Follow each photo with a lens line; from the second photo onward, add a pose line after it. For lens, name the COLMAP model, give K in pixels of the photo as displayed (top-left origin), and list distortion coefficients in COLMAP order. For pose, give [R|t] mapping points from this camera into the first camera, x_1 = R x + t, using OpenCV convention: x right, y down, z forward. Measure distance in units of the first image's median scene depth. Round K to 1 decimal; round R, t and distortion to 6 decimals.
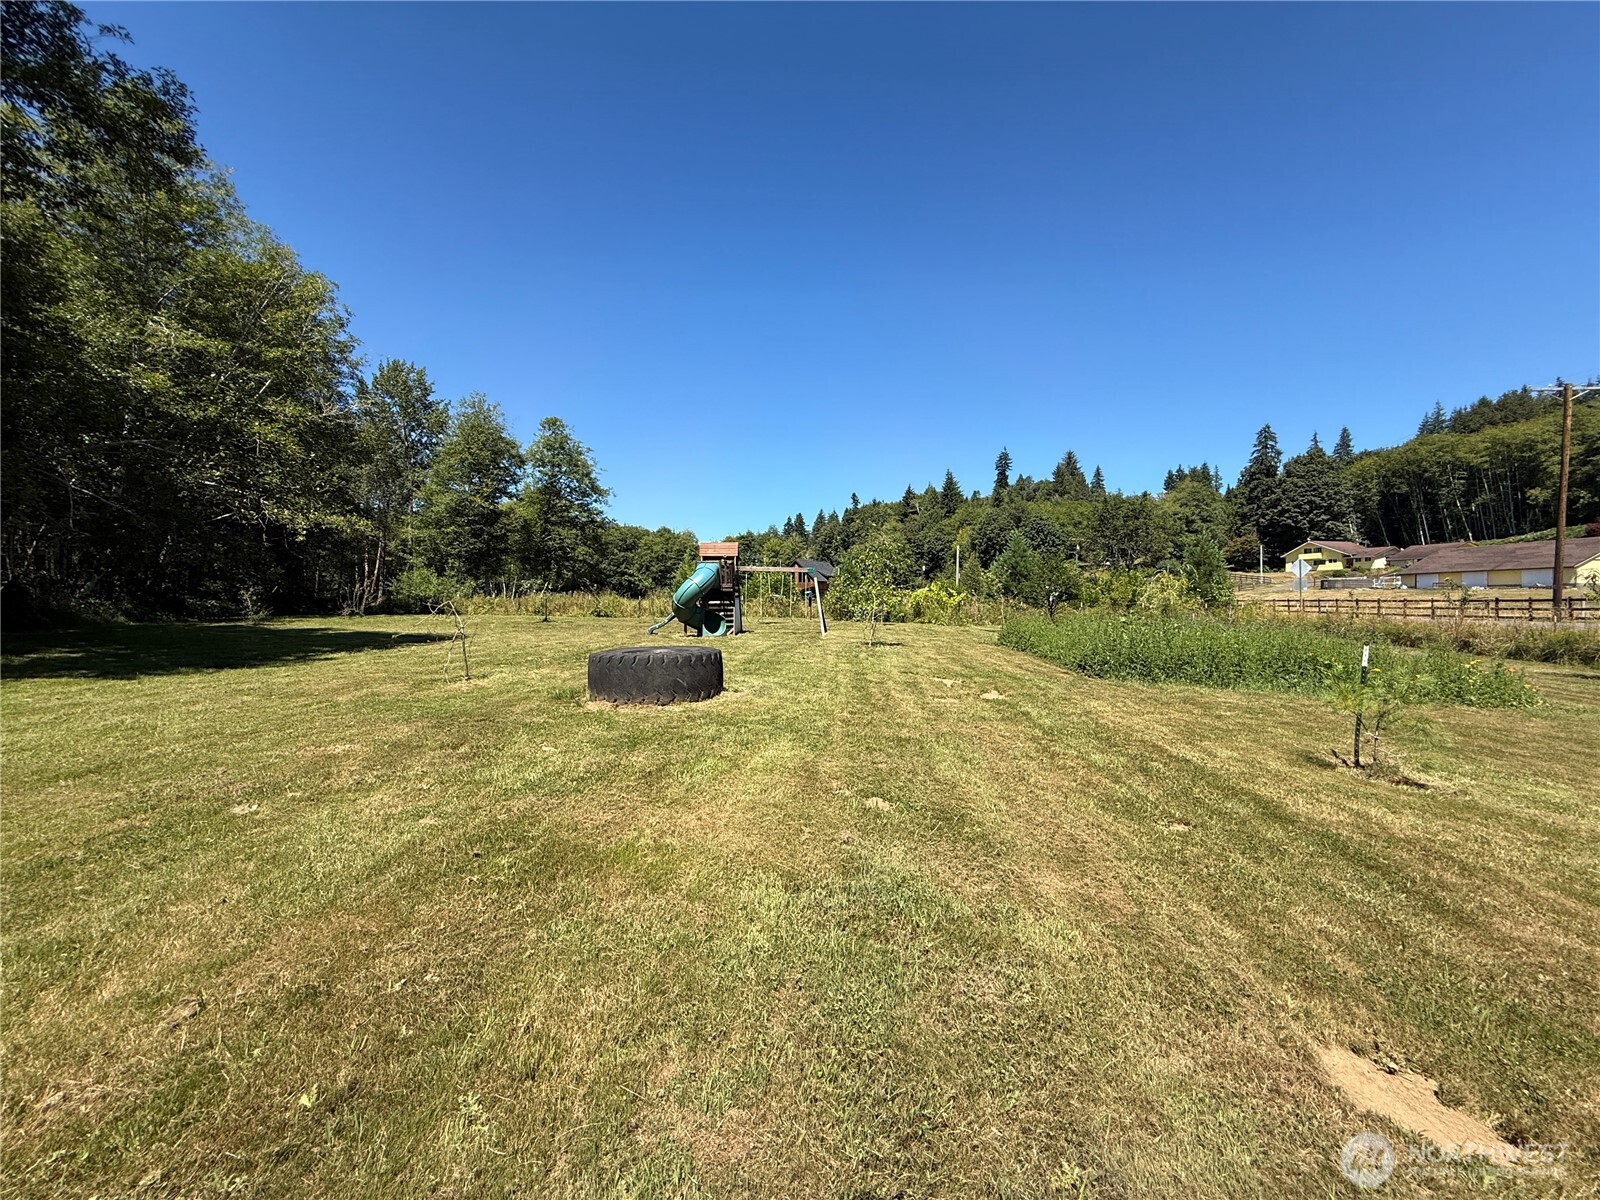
lens RADIAL K [[646.3, 0, 799.1], [0, 646.3, 603.5], [0, 0, 1]] dist [0.000691, -0.000074]
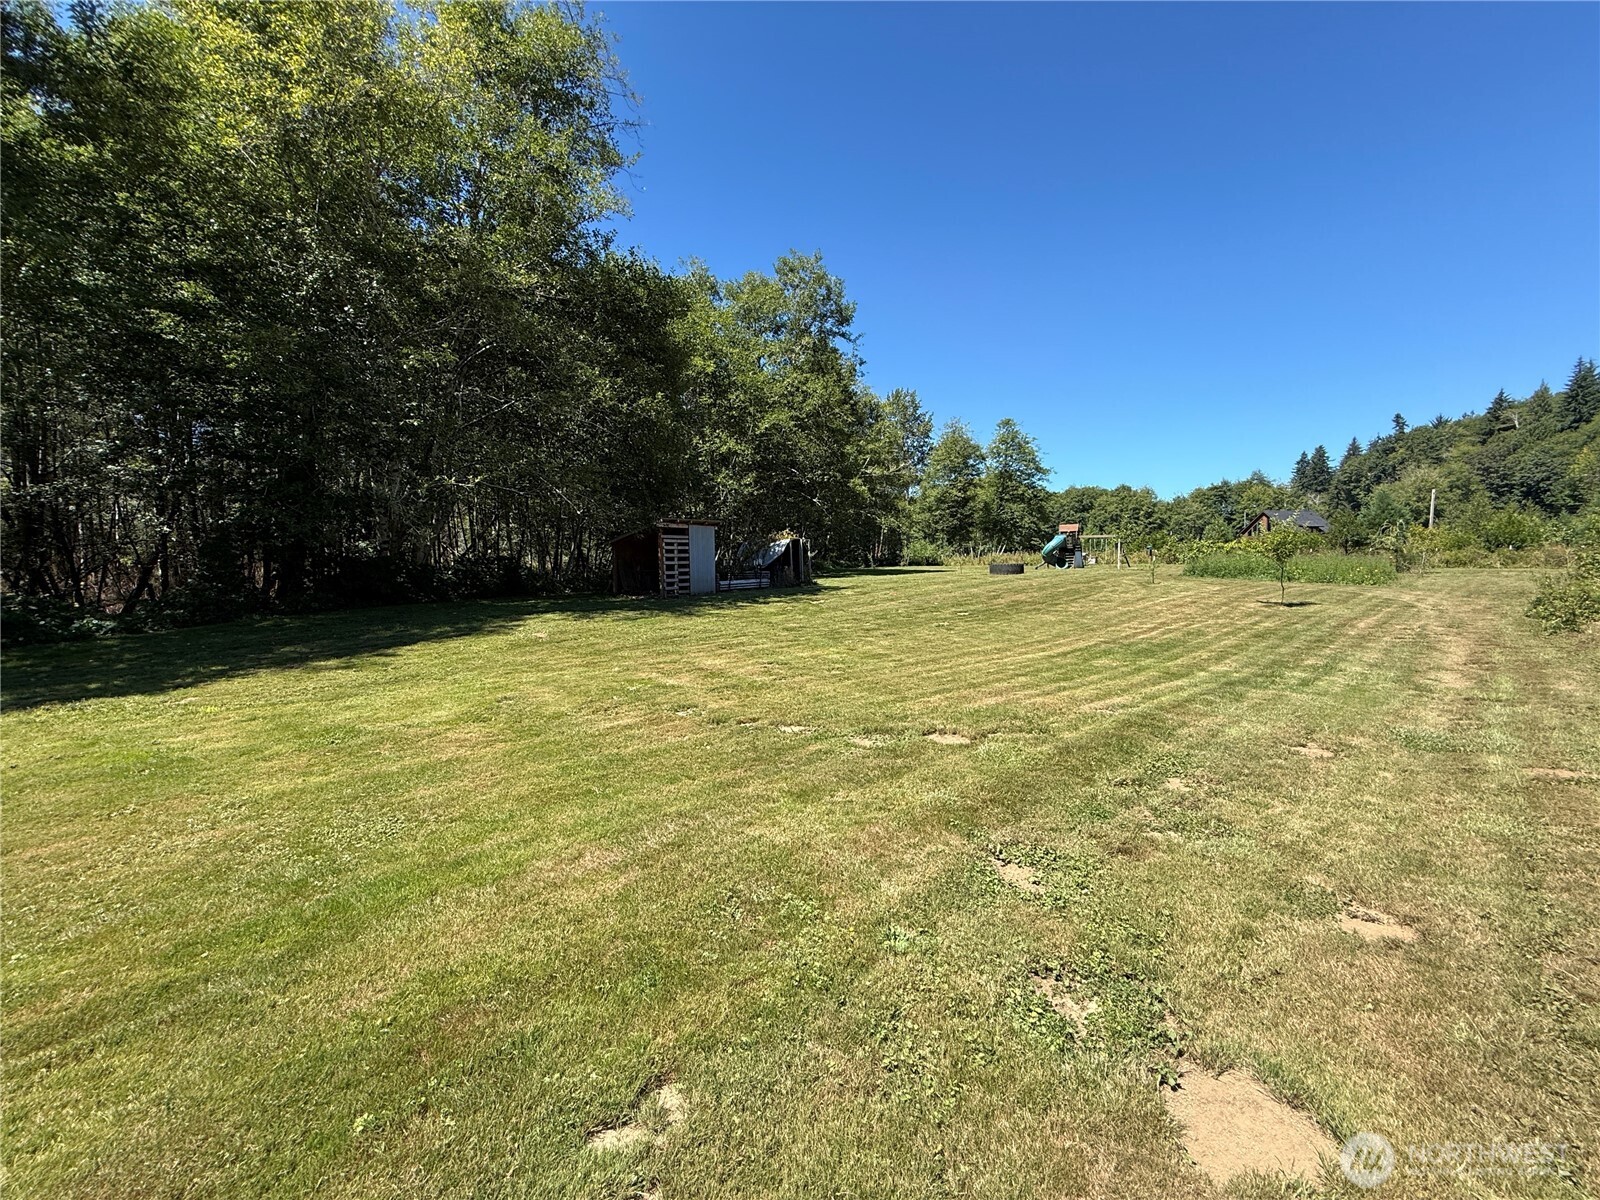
lens RADIAL K [[646.3, 0, 799.1], [0, 646.3, 603.5], [0, 0, 1]] dist [0.000691, -0.000074]
pose [[0.772491, 0.019611, -0.634723, 0.126893], [0.017860, 0.998457, 0.052585, 0.008049], [0.634775, -0.051958, 0.770948, -0.279995]]
